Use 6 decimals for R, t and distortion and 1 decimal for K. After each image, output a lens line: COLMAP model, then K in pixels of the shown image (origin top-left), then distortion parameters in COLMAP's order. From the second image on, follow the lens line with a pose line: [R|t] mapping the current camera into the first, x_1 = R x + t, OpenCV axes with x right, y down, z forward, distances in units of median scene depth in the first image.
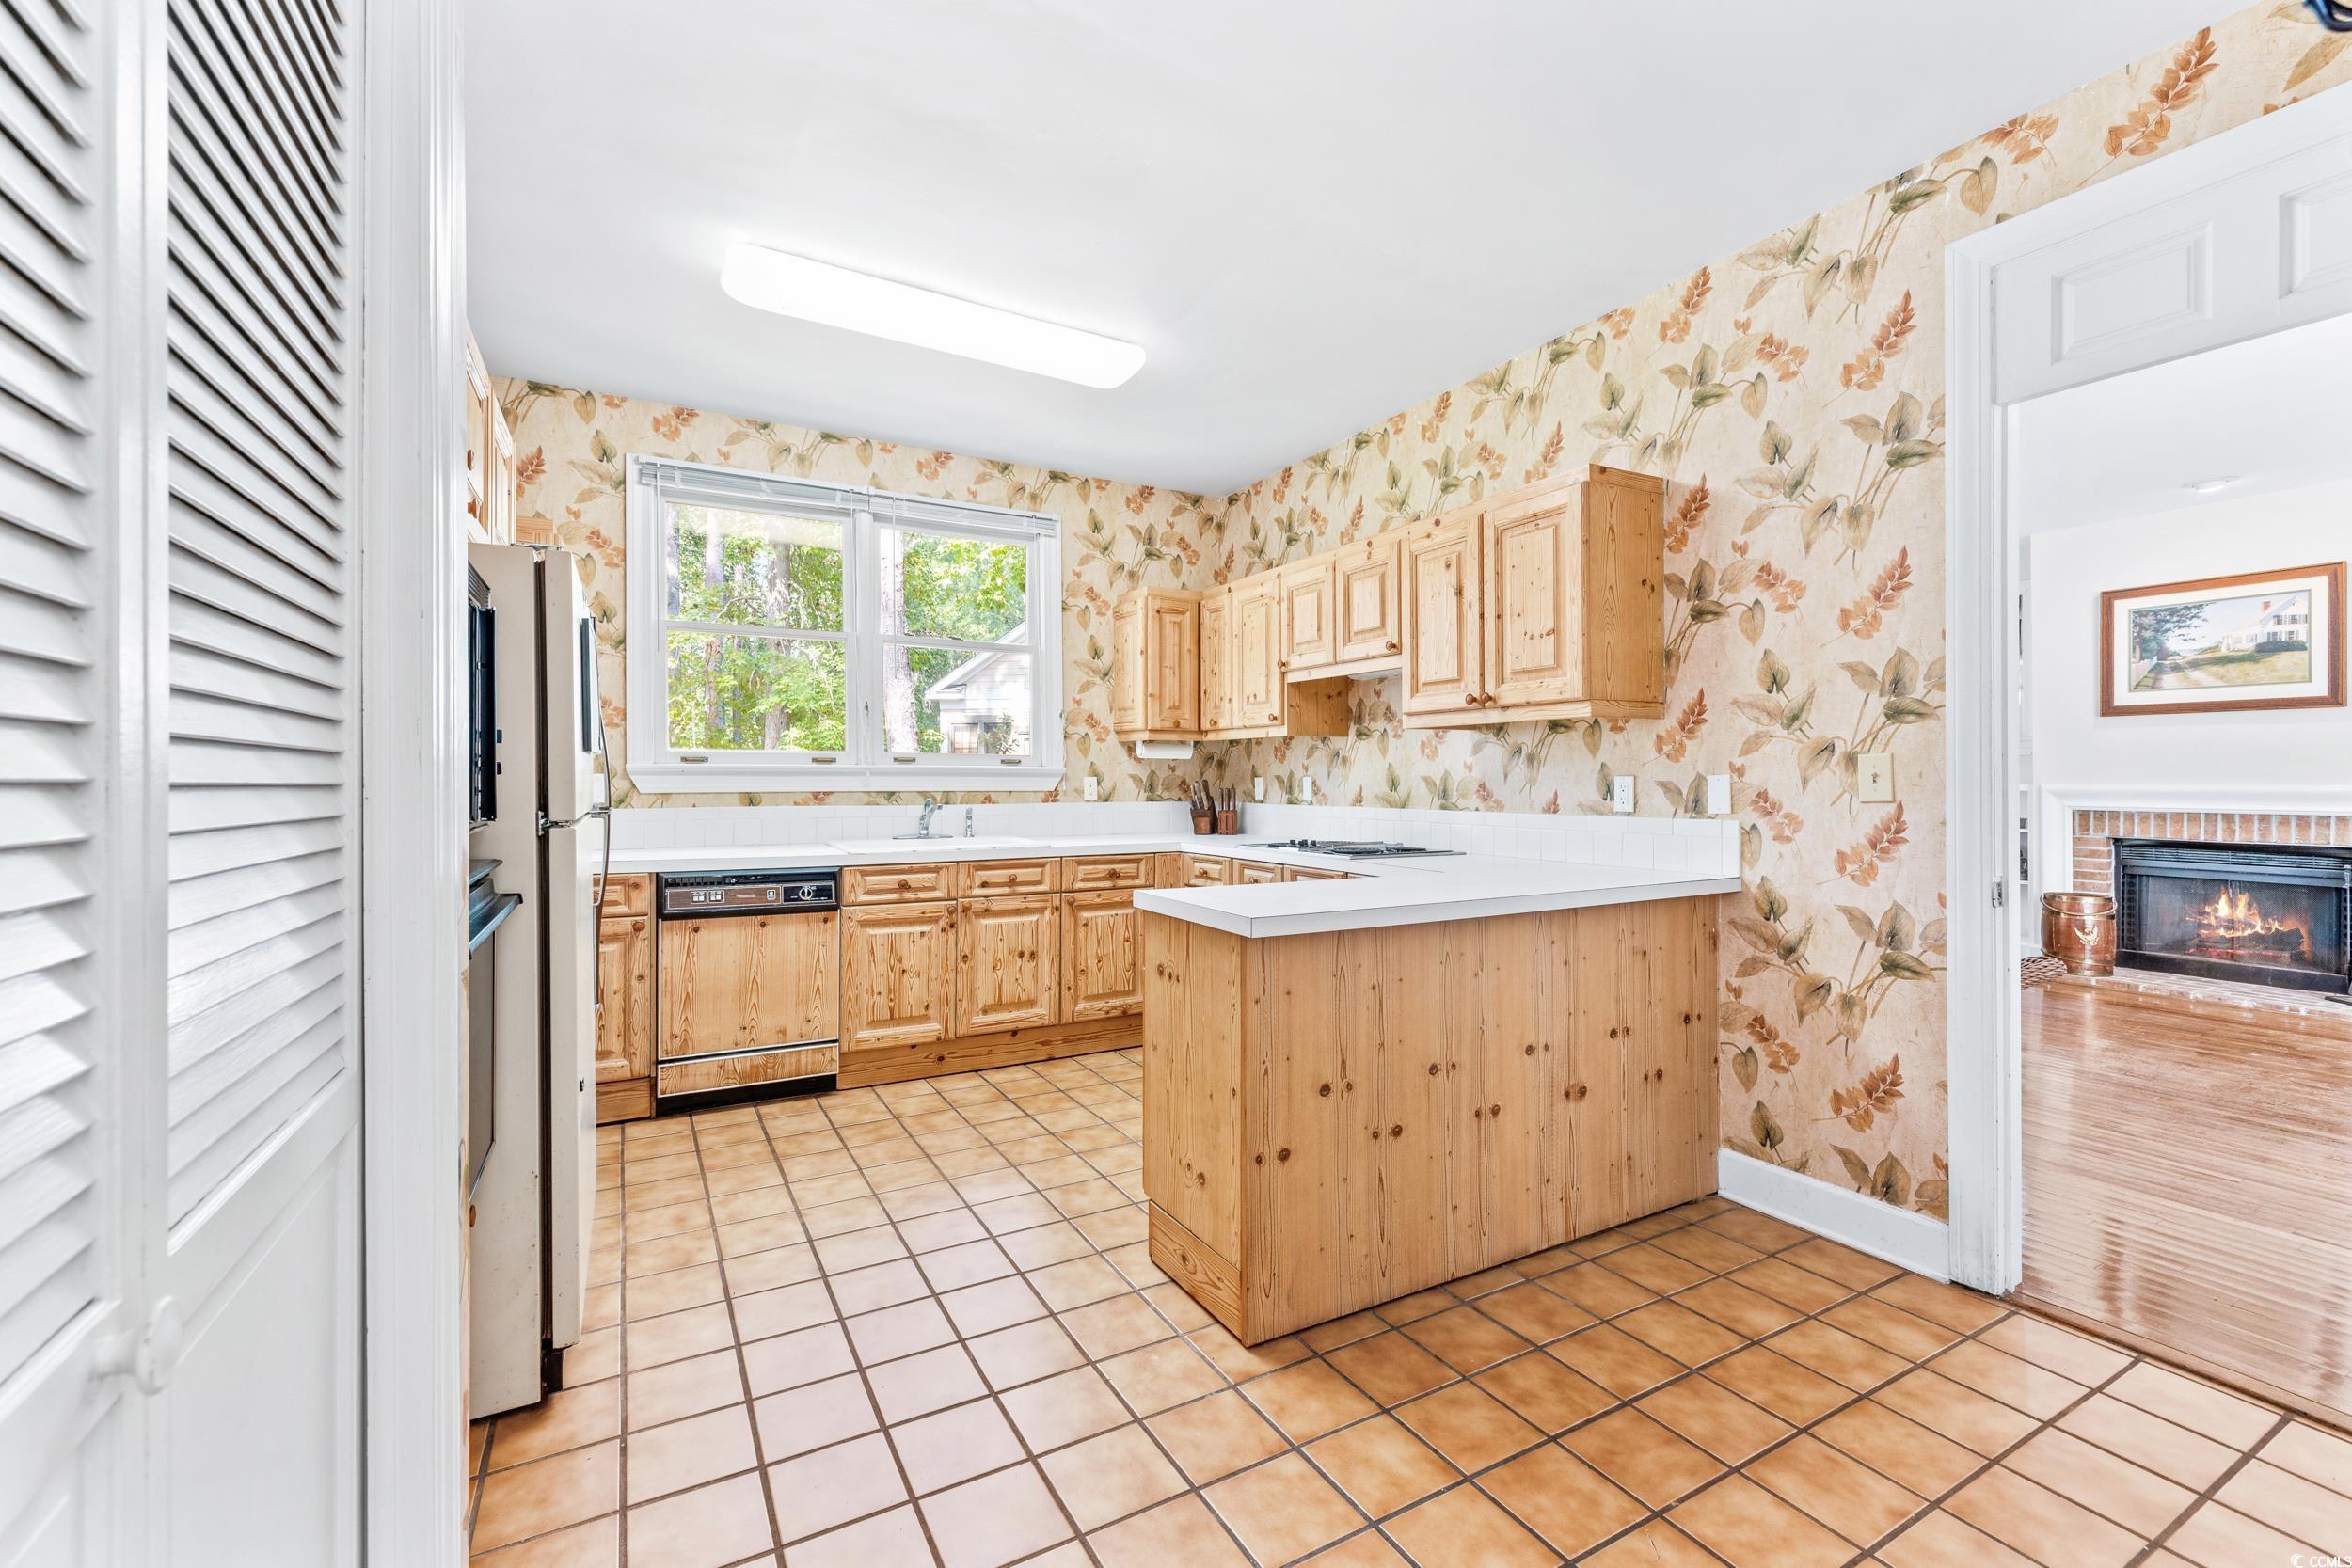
lens RADIAL K [[988.6, 0, 1179.8], [0, 988.6, 779.1], [0, 0, 1]] dist [0.000849, 0.000166]
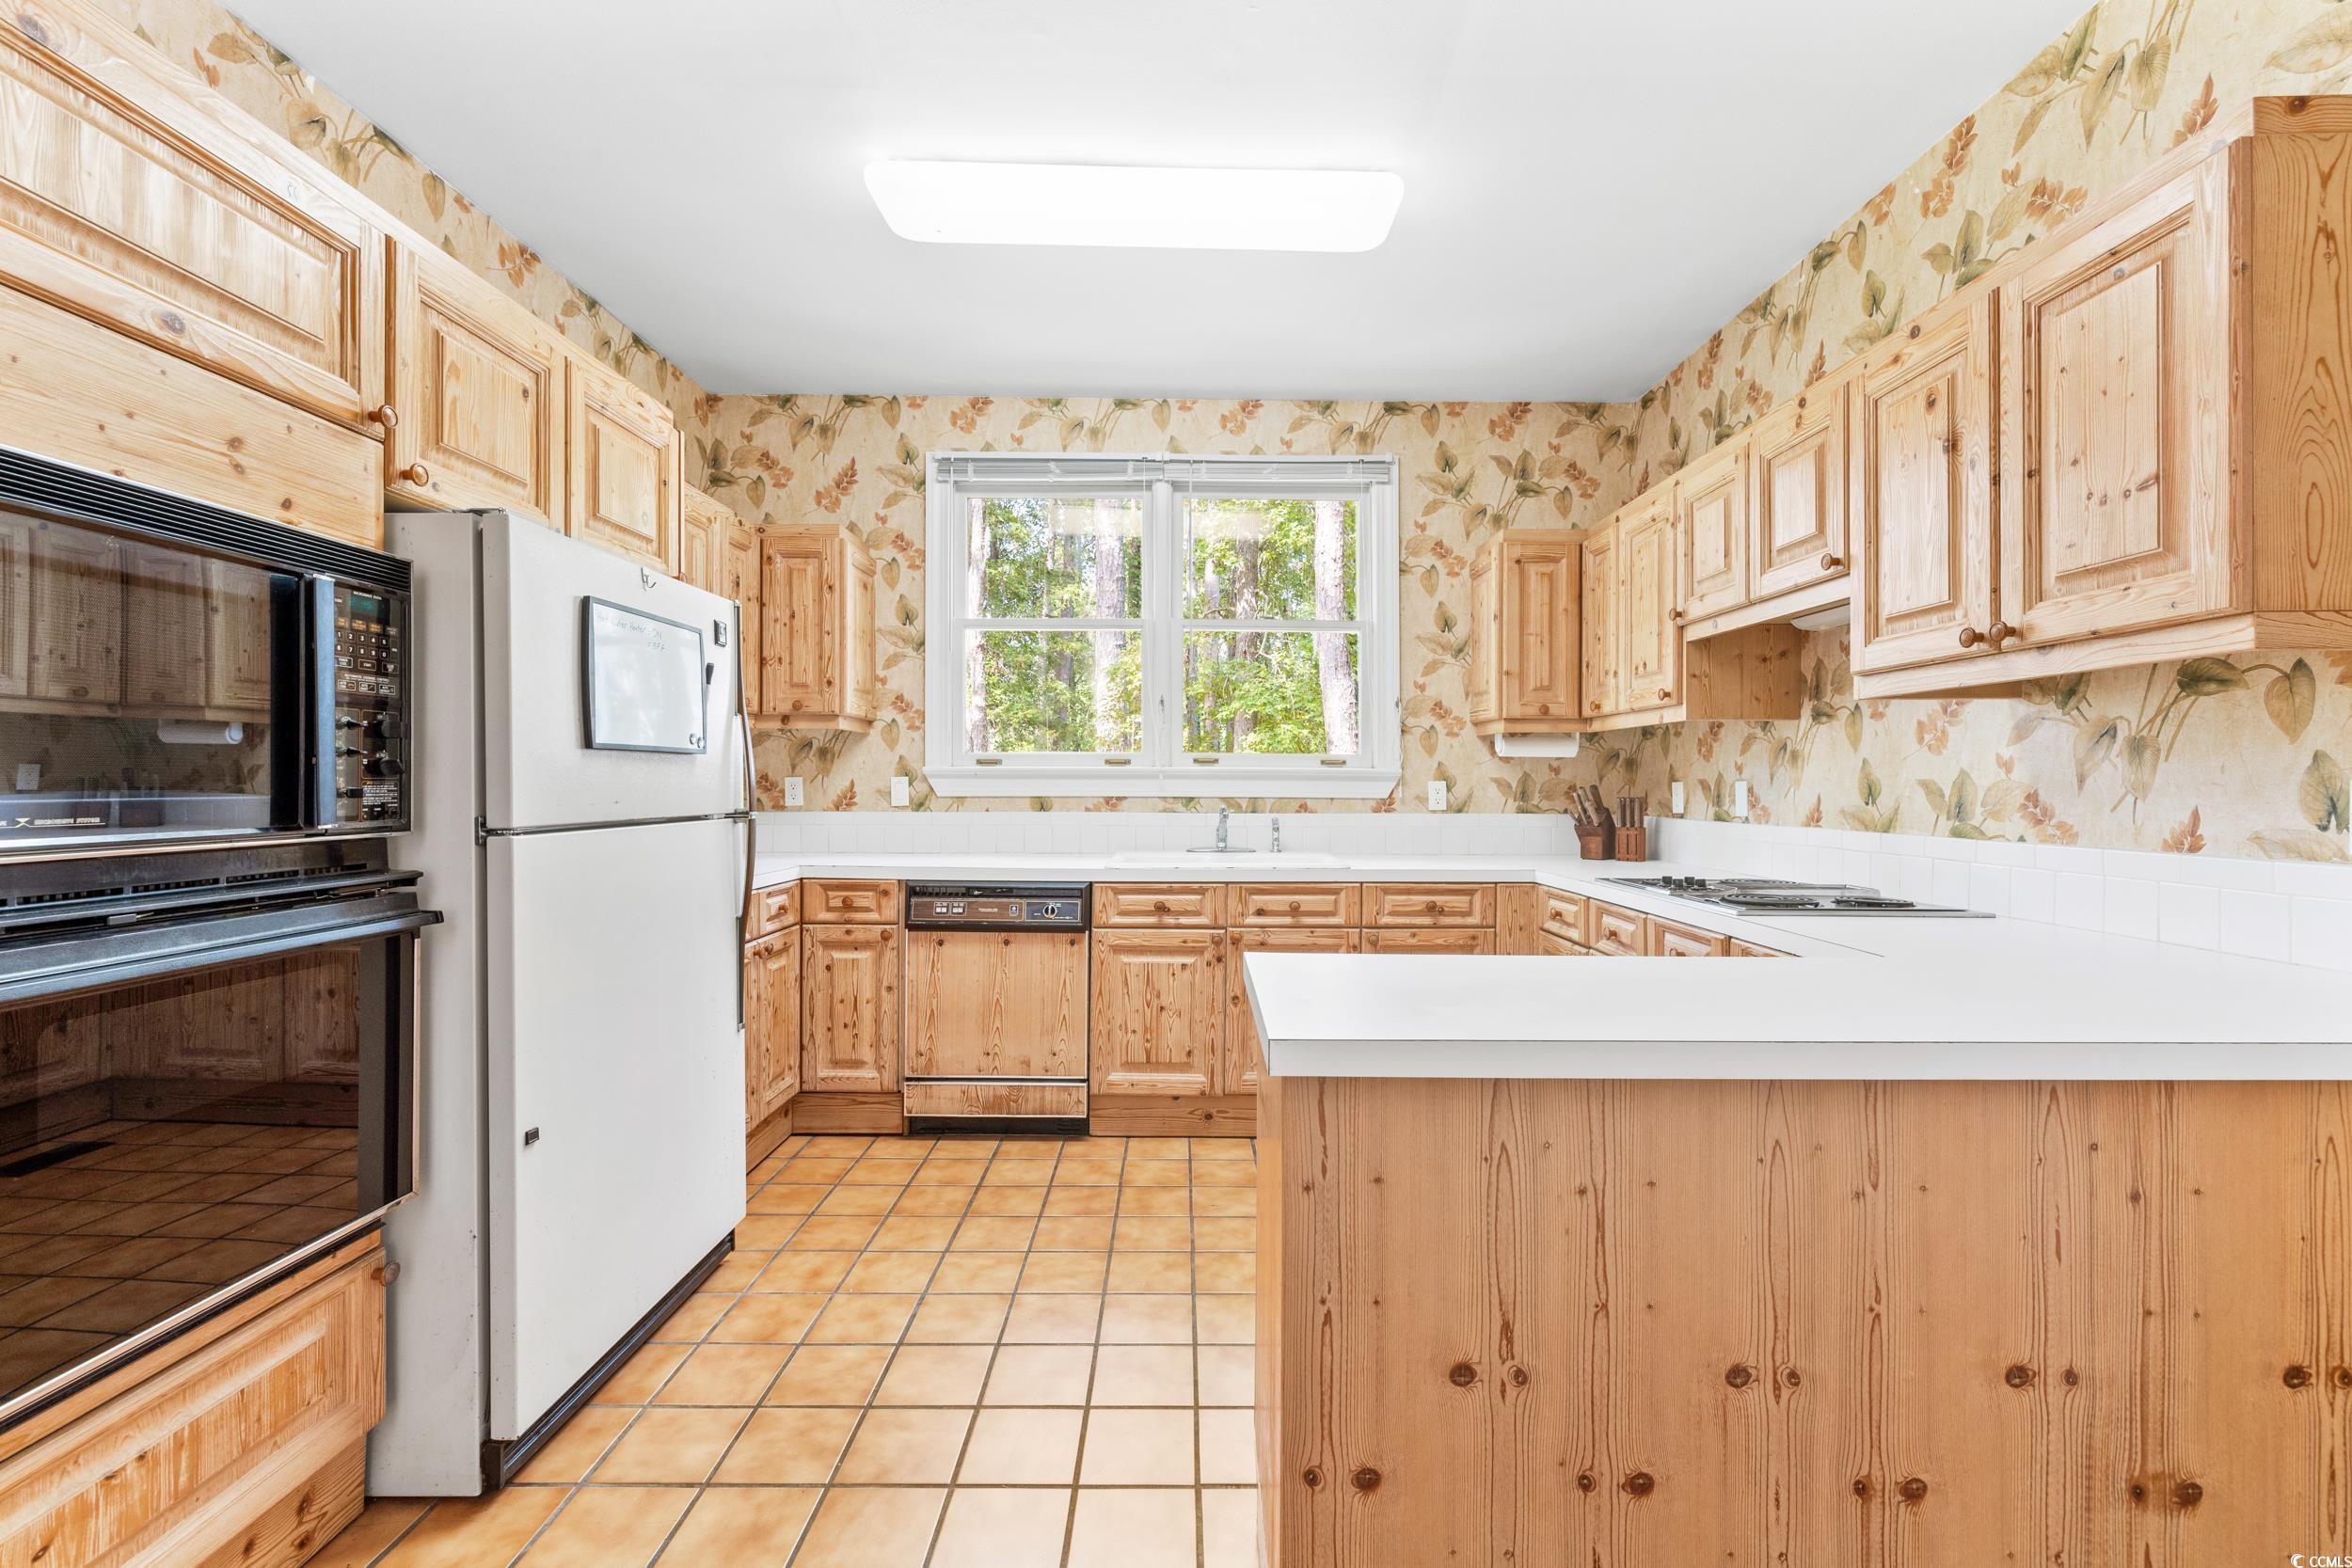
lens RADIAL K [[988.6, 0, 1192.8], [0, 988.6, 786.5], [0, 0, 1]] dist [0.000849, 0.000166]
pose [[0.872860, 0.004226, -0.487953, 0.165110], [-0.003216, 0.999991, 0.002907, 0.000783], [0.487960, -0.000968, 0.872865, 0.281486]]
